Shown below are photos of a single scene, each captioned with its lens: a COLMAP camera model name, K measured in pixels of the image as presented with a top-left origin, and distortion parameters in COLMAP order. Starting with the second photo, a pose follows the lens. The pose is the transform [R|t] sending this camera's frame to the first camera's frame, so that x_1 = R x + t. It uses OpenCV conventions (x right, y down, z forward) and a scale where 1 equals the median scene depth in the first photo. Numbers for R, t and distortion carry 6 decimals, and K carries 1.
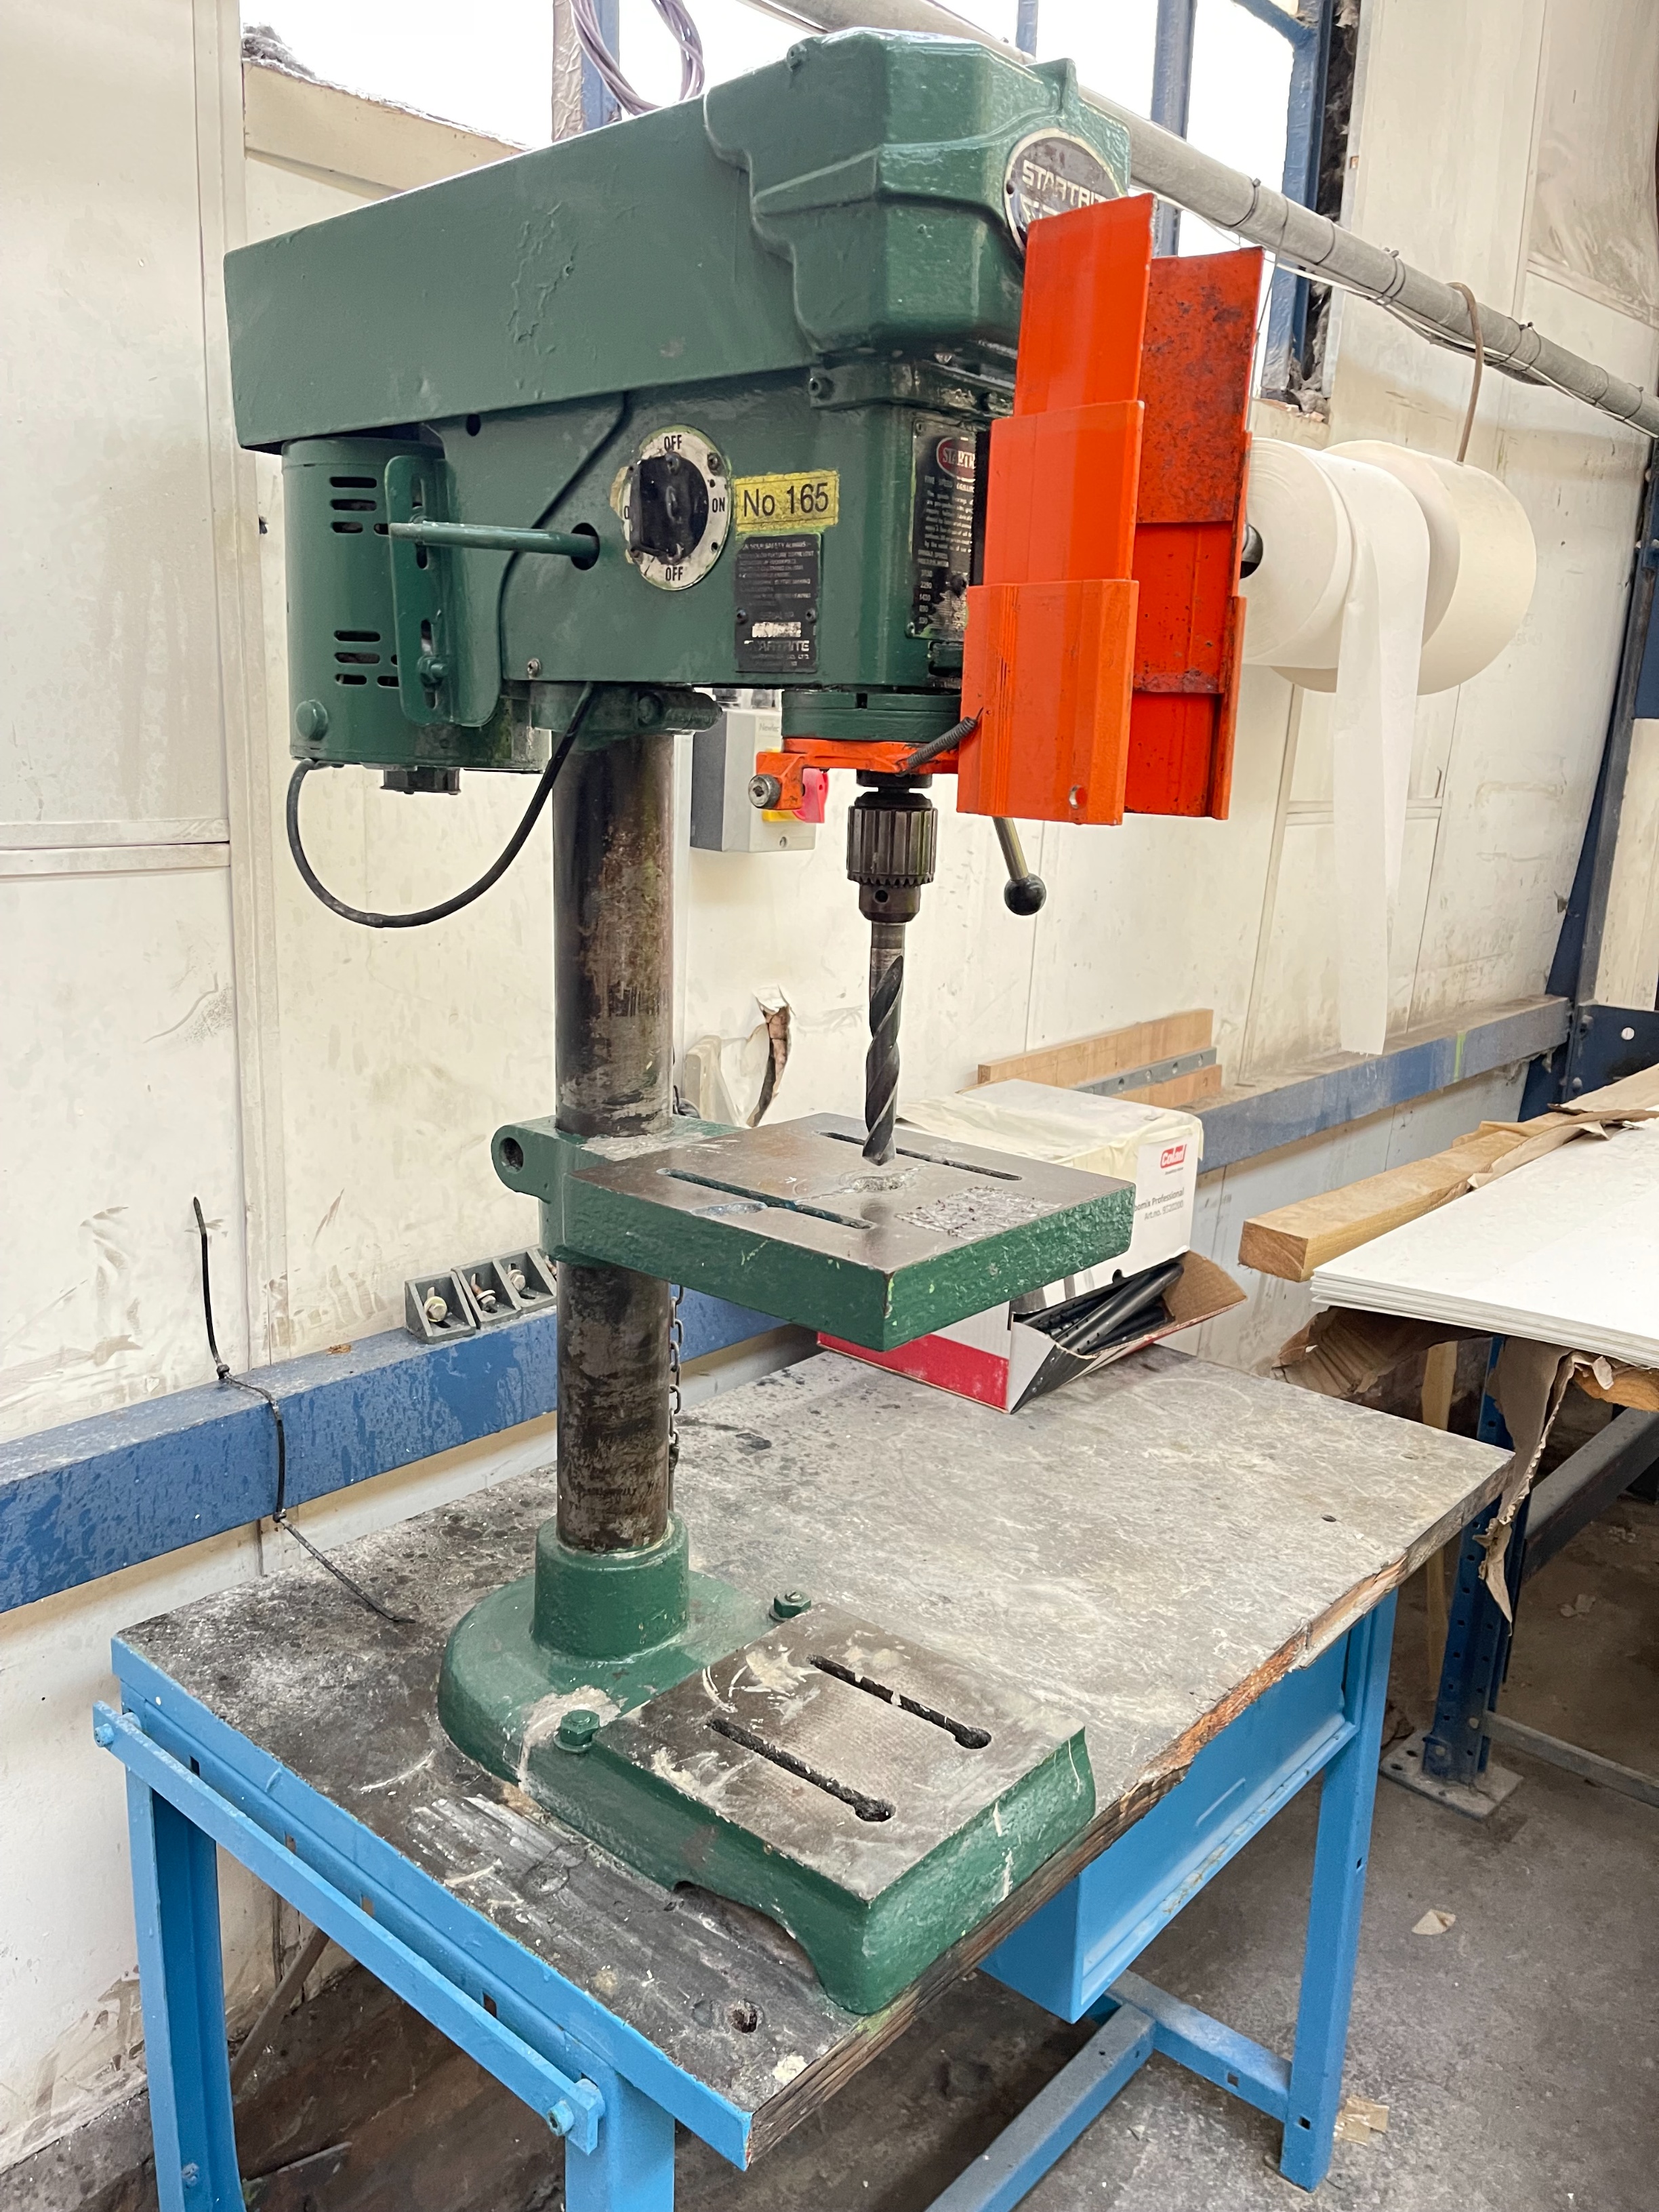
lens RADIAL K [[1690.0, 0, 833.4], [0, 1690.0, 1111.5], [0, 0, 1]] dist [-0.002454, -0.008140]
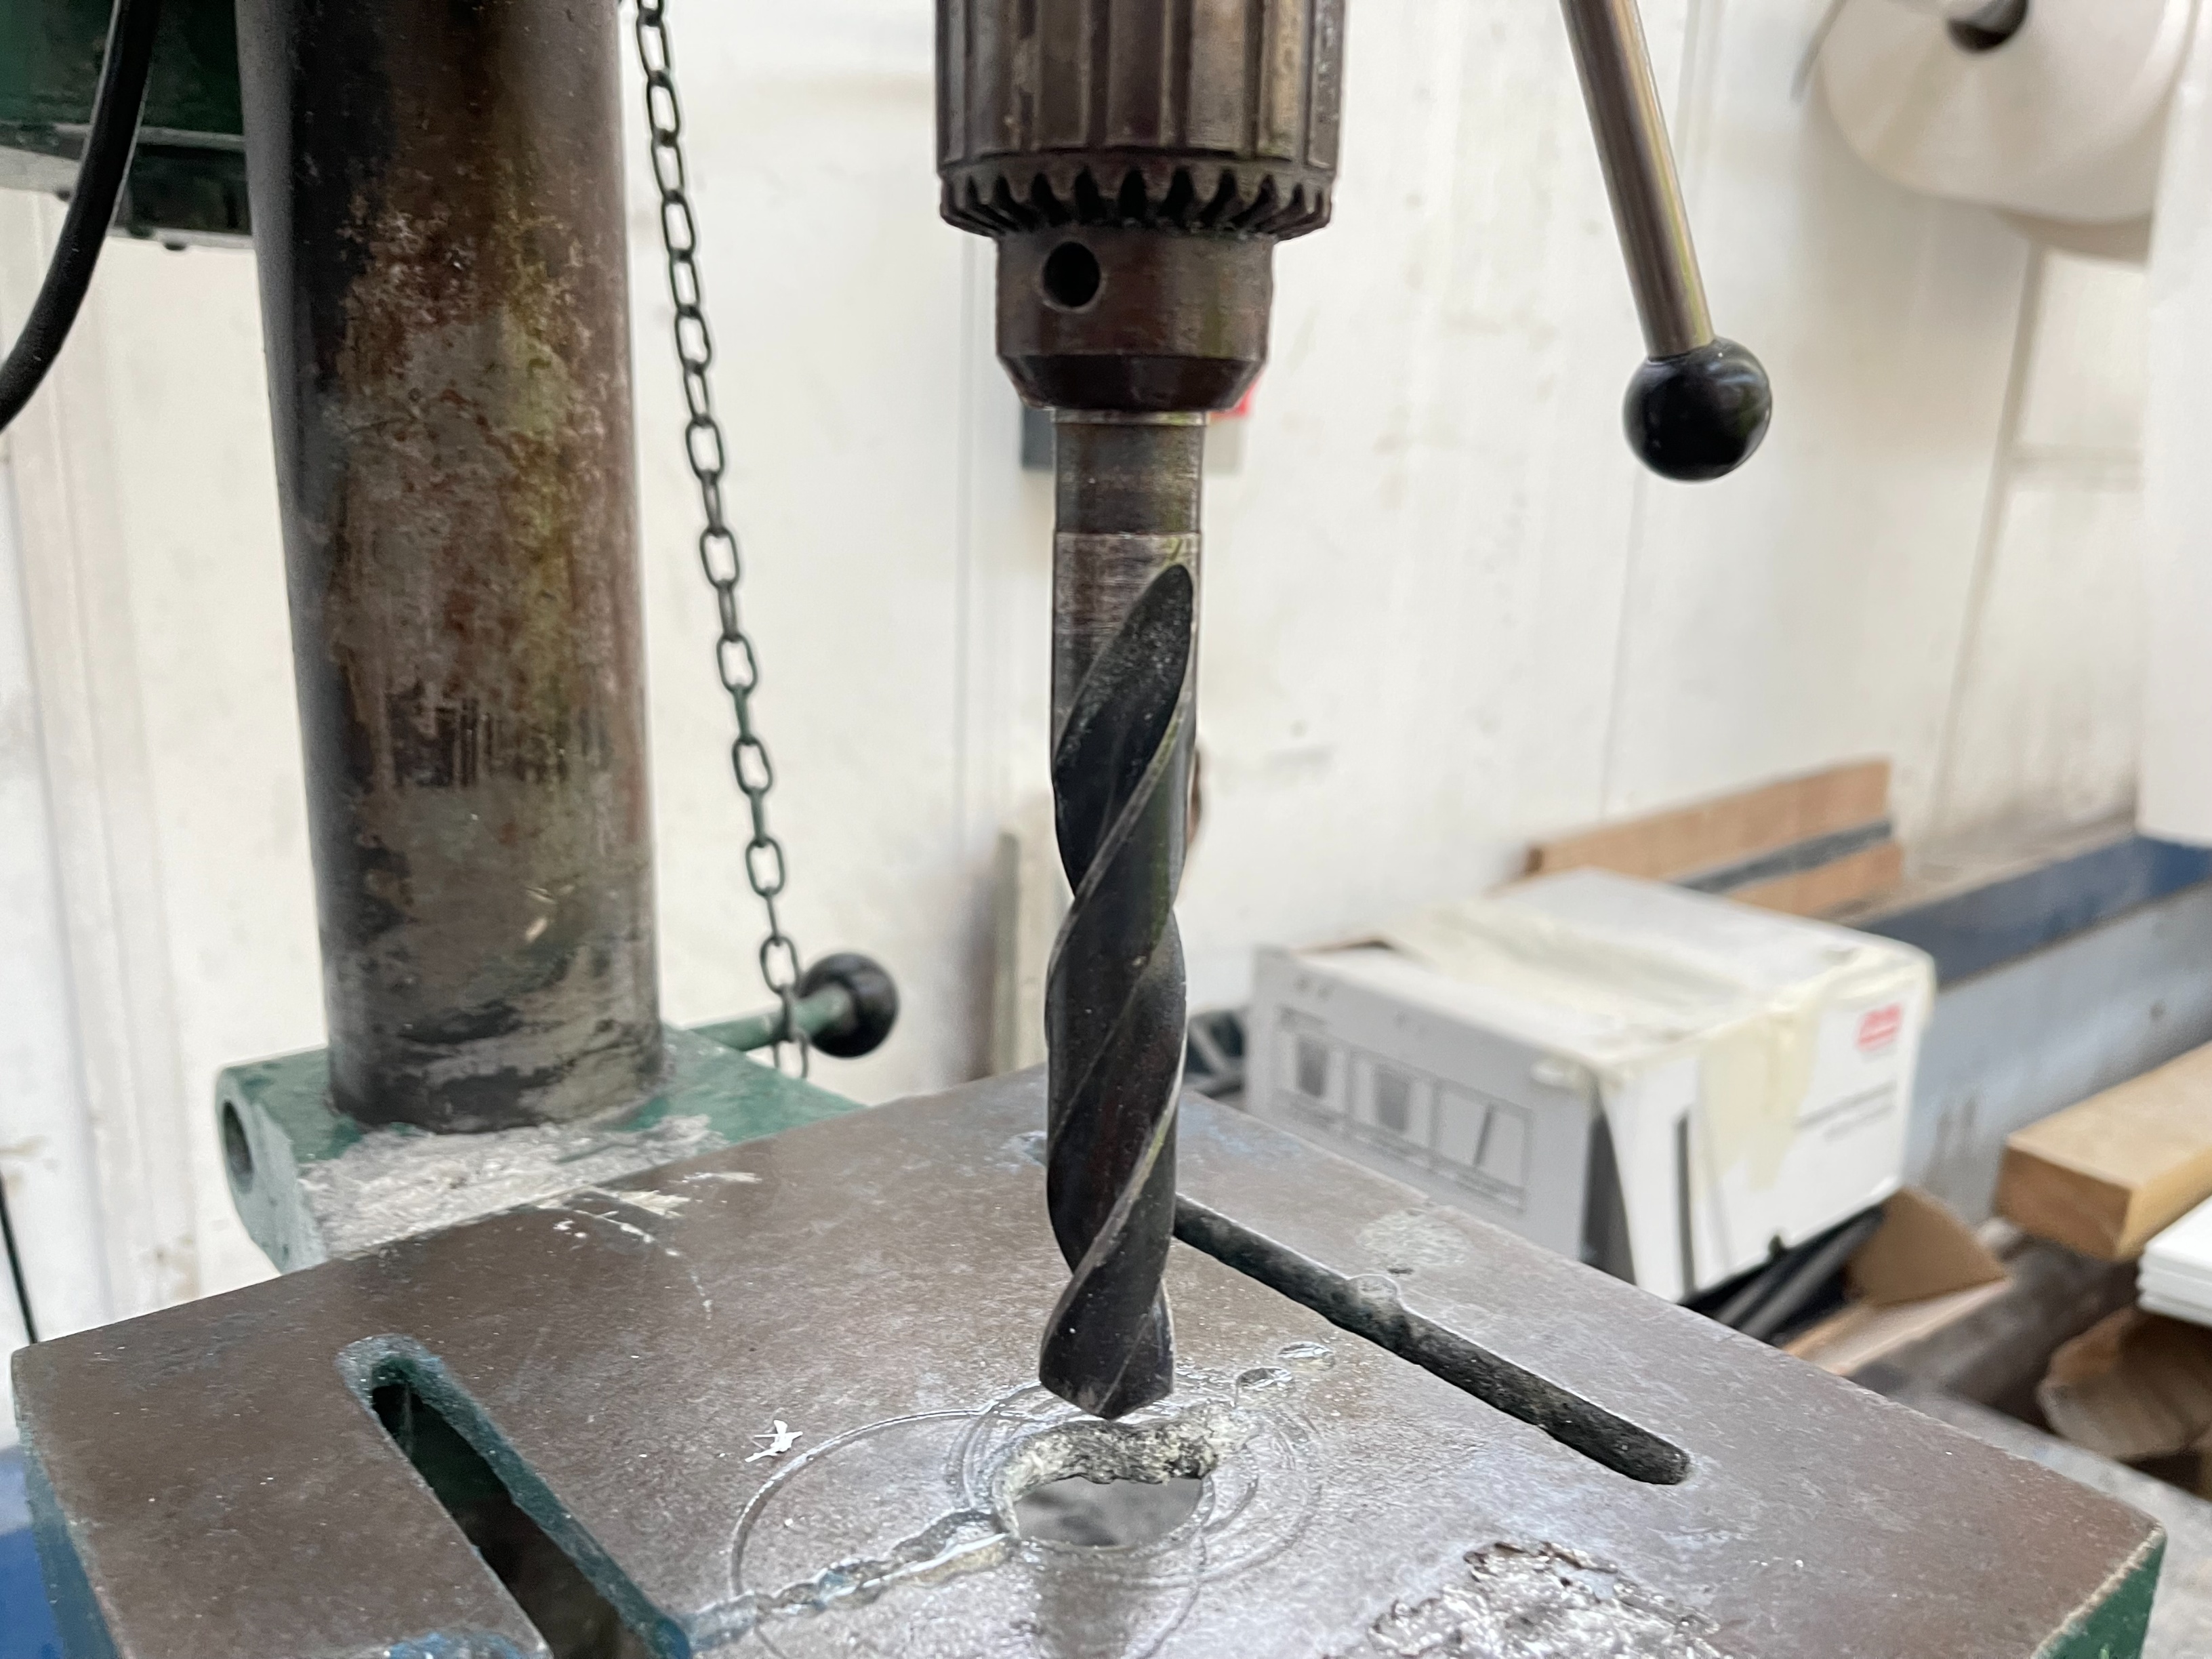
lens RADIAL K [[1690.0, 0, 1096.0], [0, 1690.0, 834.1], [0, 0, 1]] dist [-0.002454, -0.008140]
pose [[0.986225, 0.025172, -0.163485, 0.058309], [-0.025929, 0.999661, -0.002500, -0.048861], [0.163366, 0.006705, 0.986543, 0.680110]]
